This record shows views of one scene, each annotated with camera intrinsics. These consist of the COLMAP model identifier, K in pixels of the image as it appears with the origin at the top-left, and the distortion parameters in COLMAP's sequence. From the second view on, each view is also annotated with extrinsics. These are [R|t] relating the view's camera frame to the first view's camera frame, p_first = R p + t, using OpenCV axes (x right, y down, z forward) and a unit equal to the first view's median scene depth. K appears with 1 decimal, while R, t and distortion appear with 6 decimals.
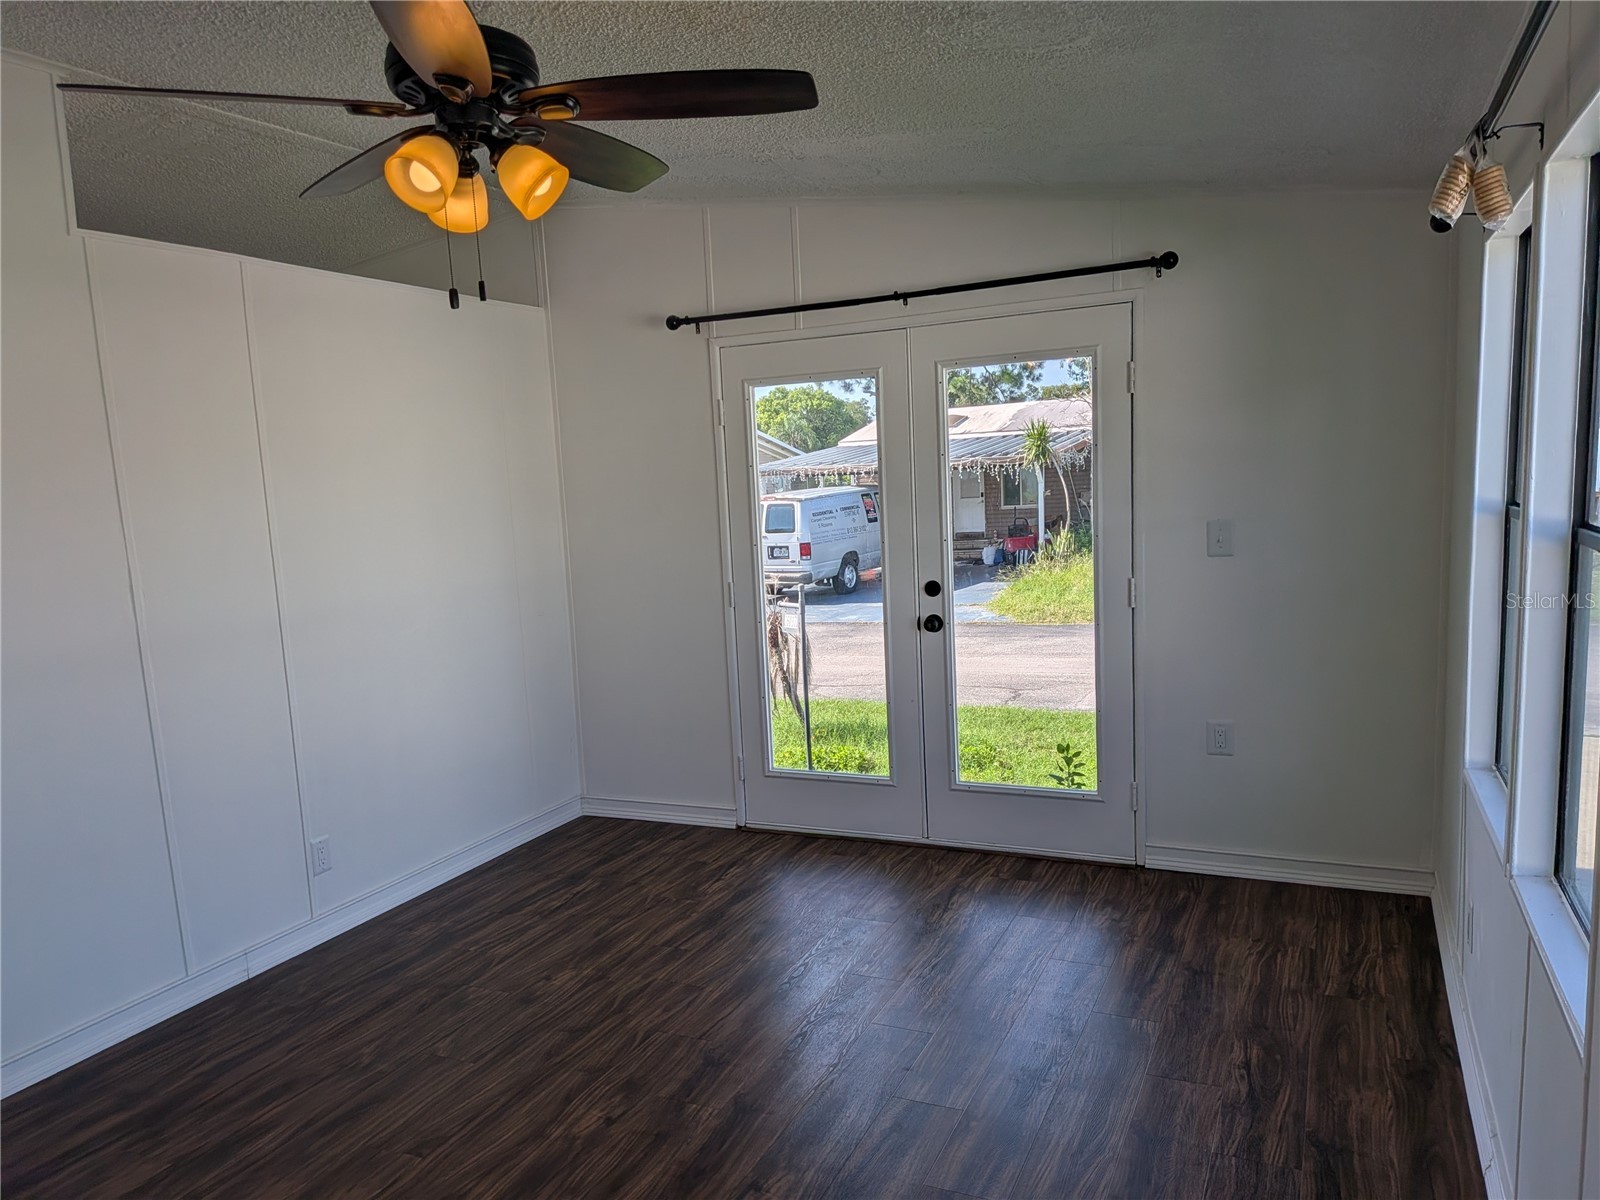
lens RADIAL K [[1131.6, 0, 799.4], [0, 1131.6, 645.7], [0, 0, 1]] dist [0.002213, -0.001262]
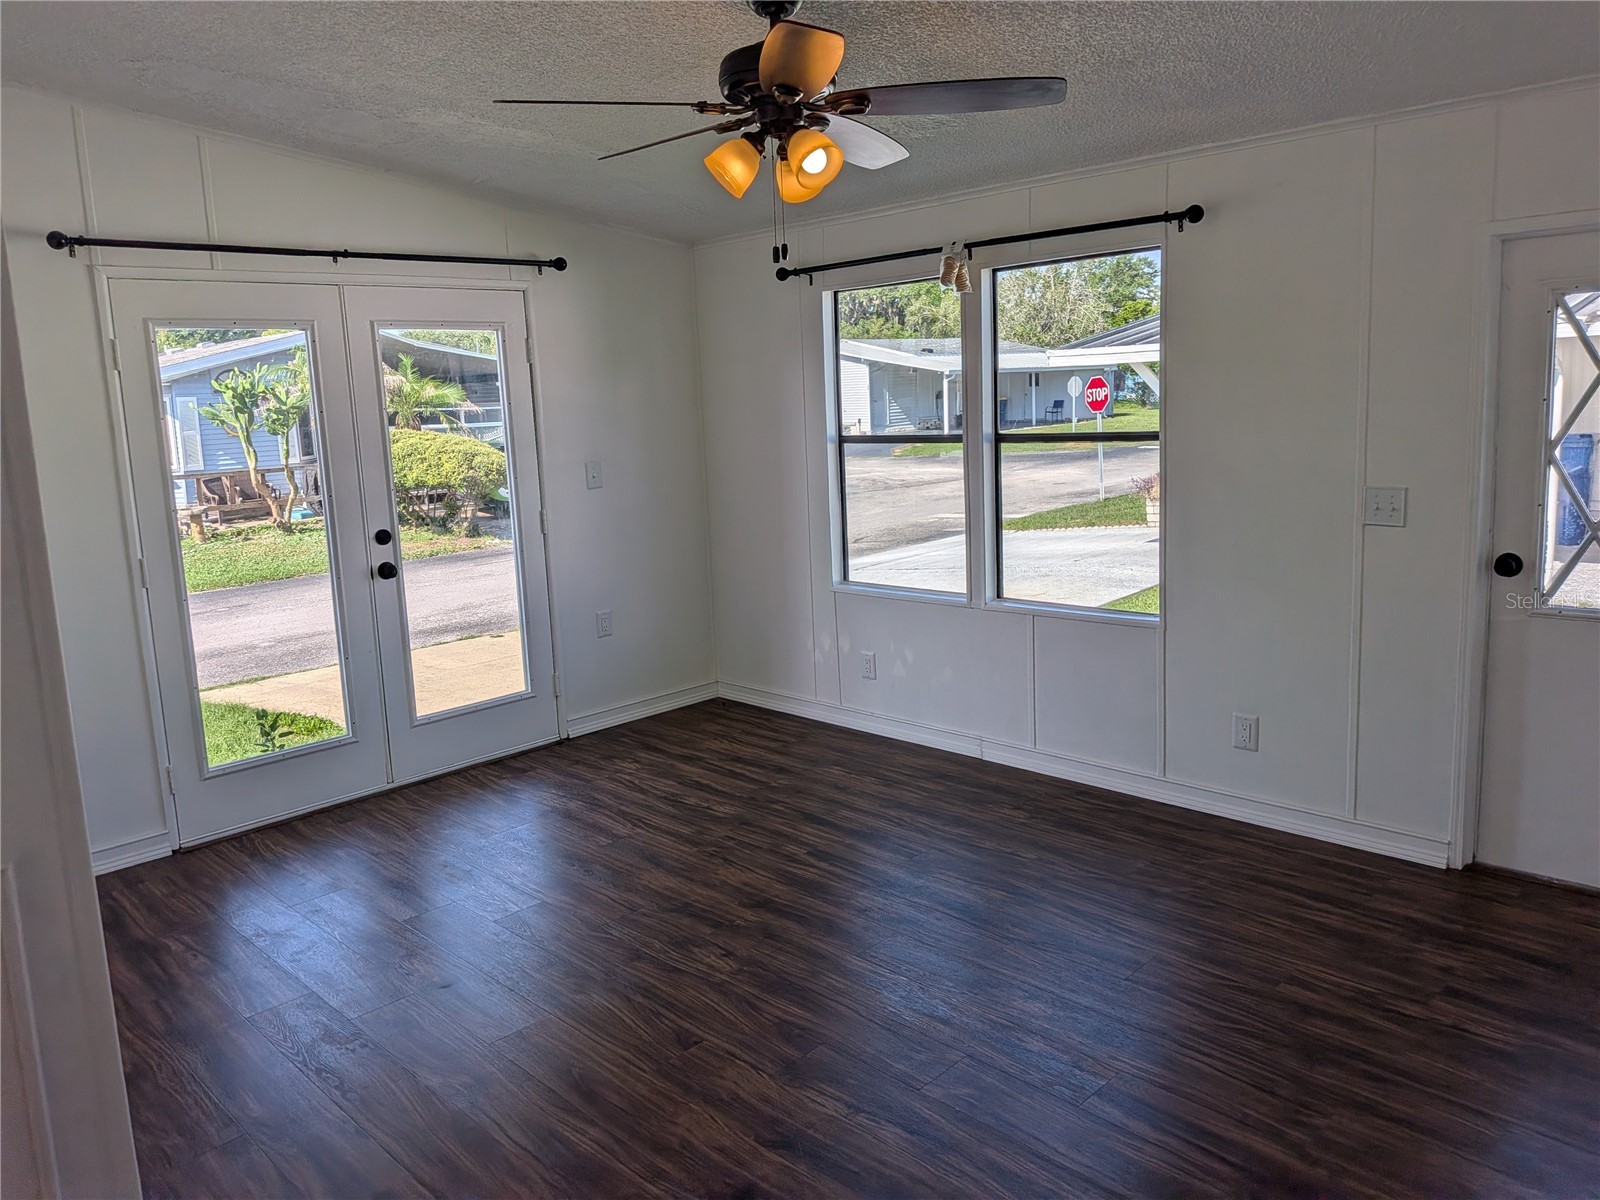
lens RADIAL K [[1149.3, 0, 799.9], [0, 1149.3, 559.9], [0, 0, 1]] dist [-0.000848, -0.004037]
pose [[0.336062, -0.103698, 0.936114, -0.755595], [0.164999, 0.985031, 0.049883, -0.019791], [-0.927274, 0.137695, 0.348141, 0.283509]]
